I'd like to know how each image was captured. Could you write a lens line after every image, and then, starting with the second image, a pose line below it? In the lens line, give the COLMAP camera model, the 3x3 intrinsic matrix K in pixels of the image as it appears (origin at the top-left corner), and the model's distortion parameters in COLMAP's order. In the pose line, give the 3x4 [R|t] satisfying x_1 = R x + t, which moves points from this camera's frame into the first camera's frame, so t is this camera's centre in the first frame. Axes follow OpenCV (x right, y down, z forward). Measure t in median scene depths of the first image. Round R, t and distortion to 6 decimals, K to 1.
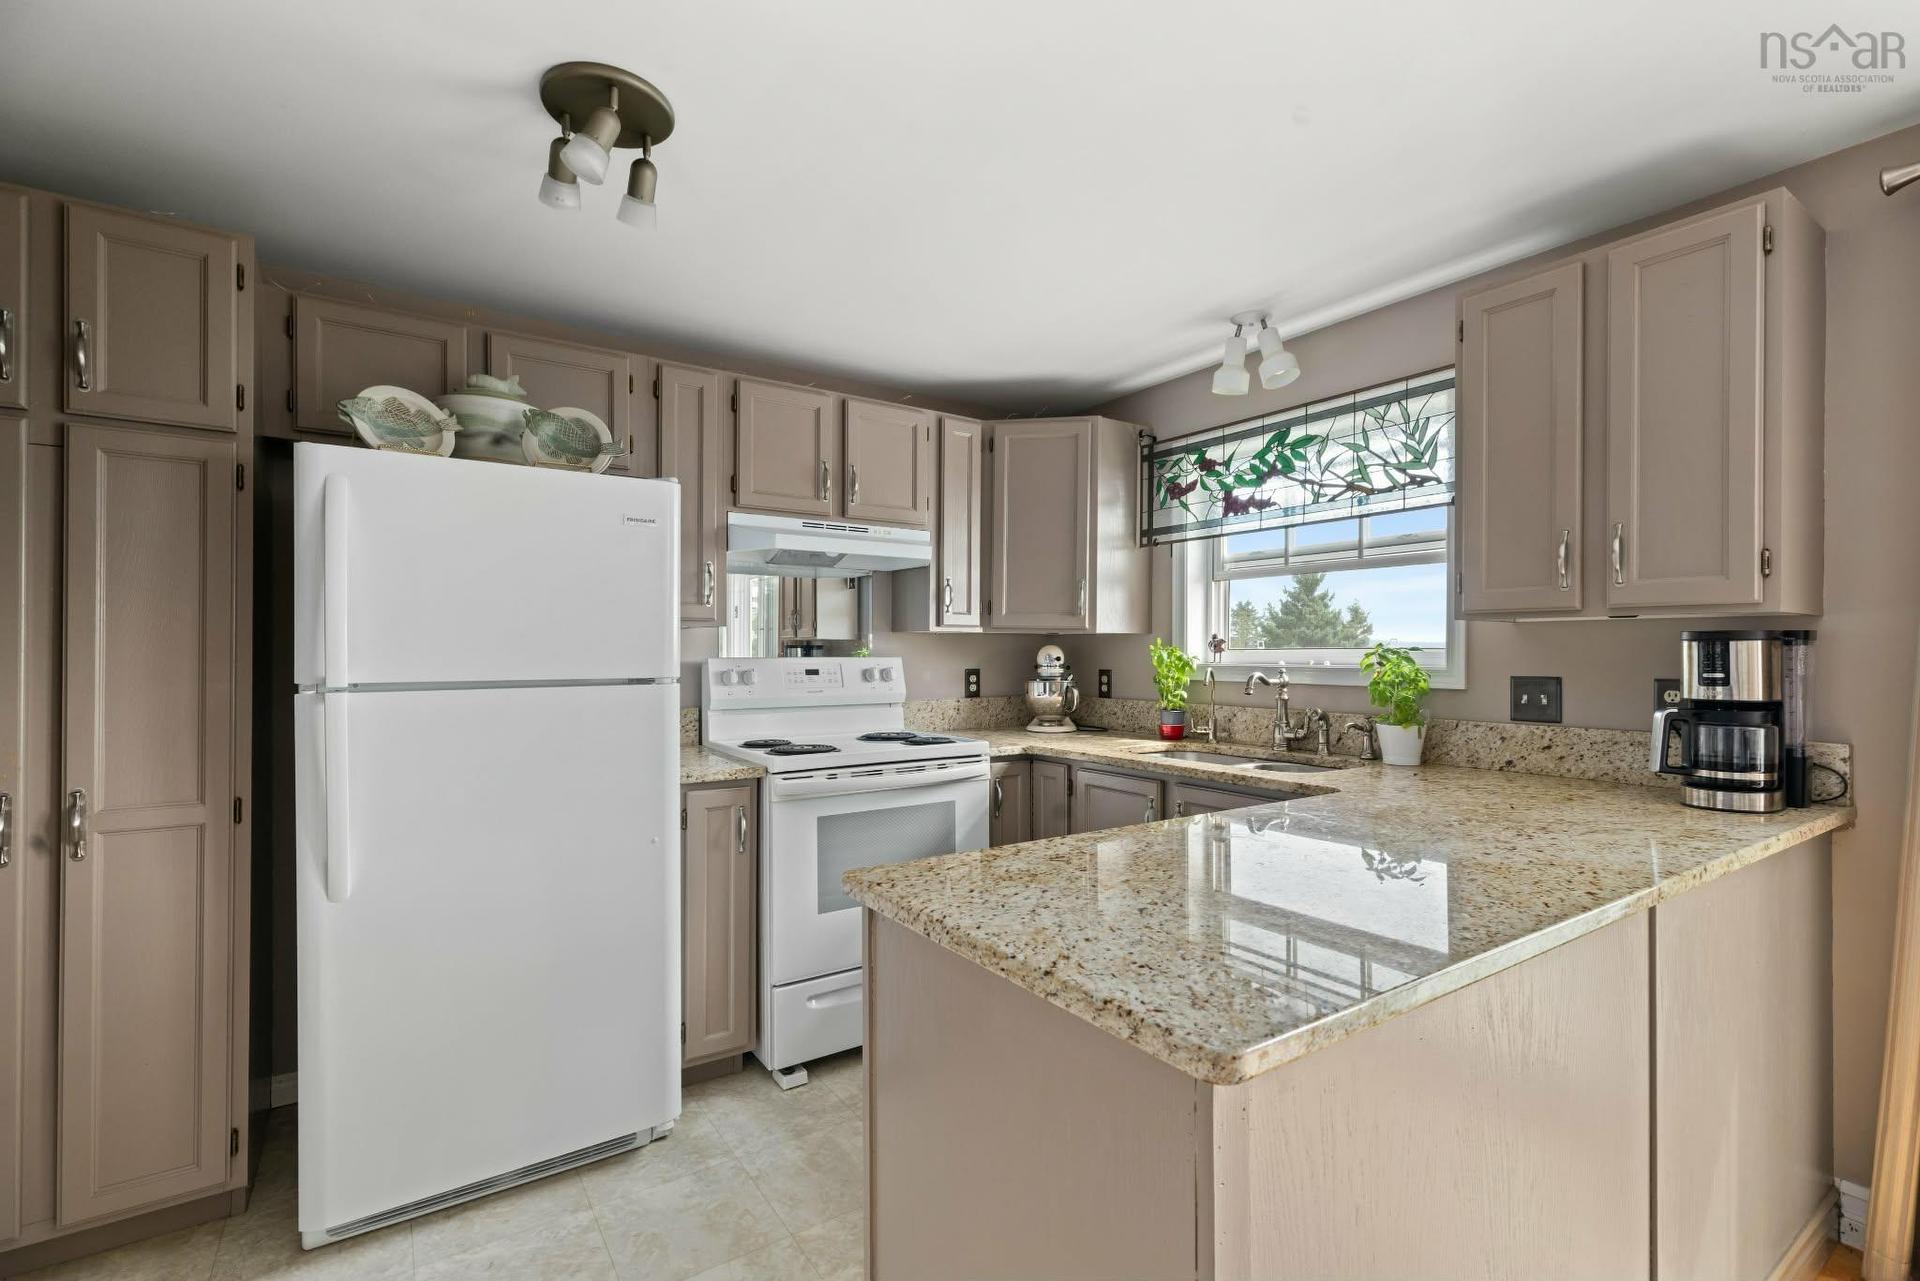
lens RADIAL K [[870.3, 0, 956.8], [0, 870.3, 655.8], [0, 0, 1]] dist [0.003466, 0.000150]
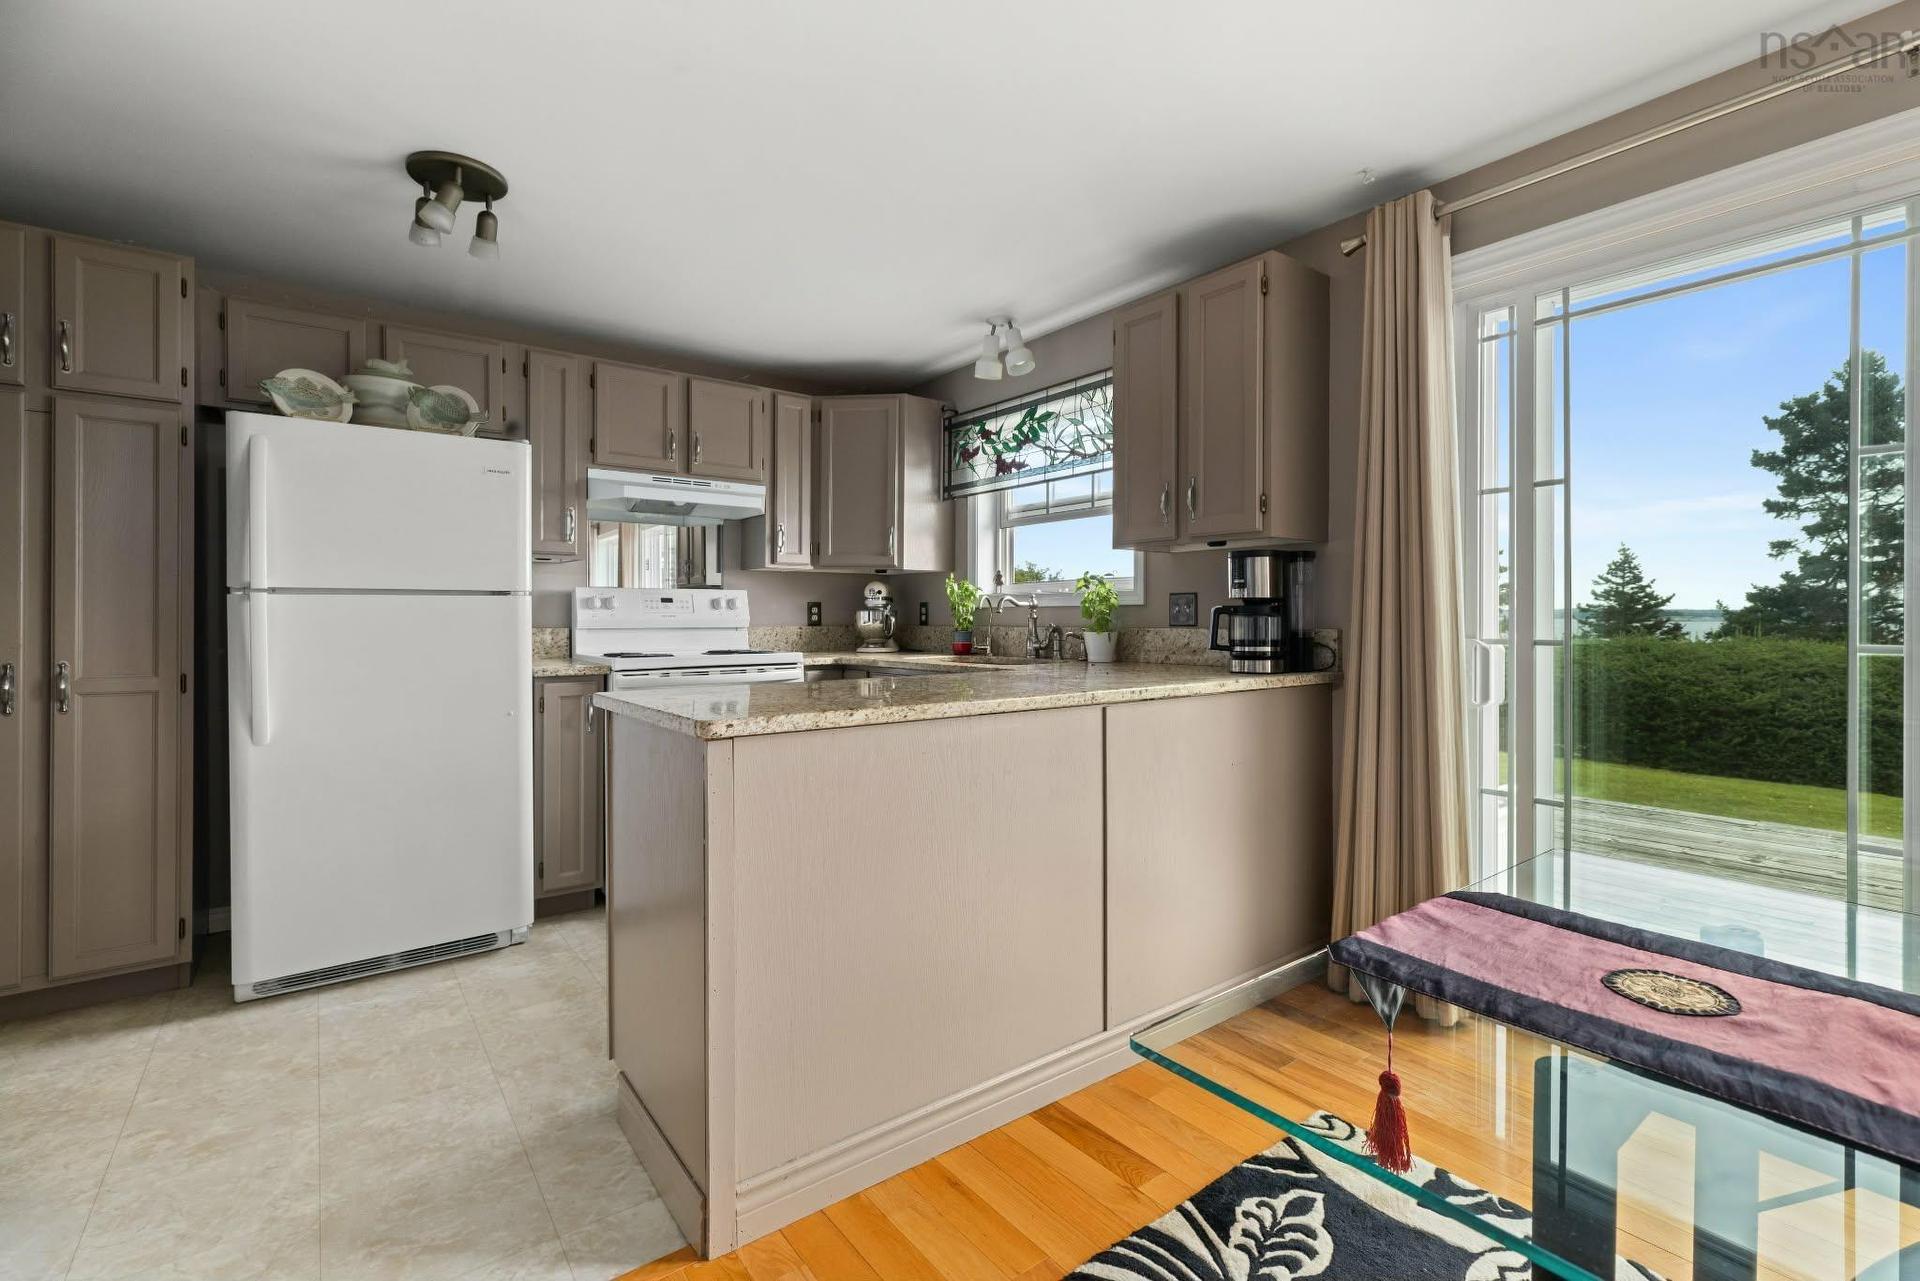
lens RADIAL K [[861.7, 0, 957.1], [0, 861.7, 623.4], [0, 0, 1]] dist [0.001946, 0.000218]
pose [[0.998526, -0.002601, 0.054208, 0.212567], [0.002533, 0.999996, 0.001328, 0.061161], [-0.054212, -0.001188, 0.998529, -0.283408]]
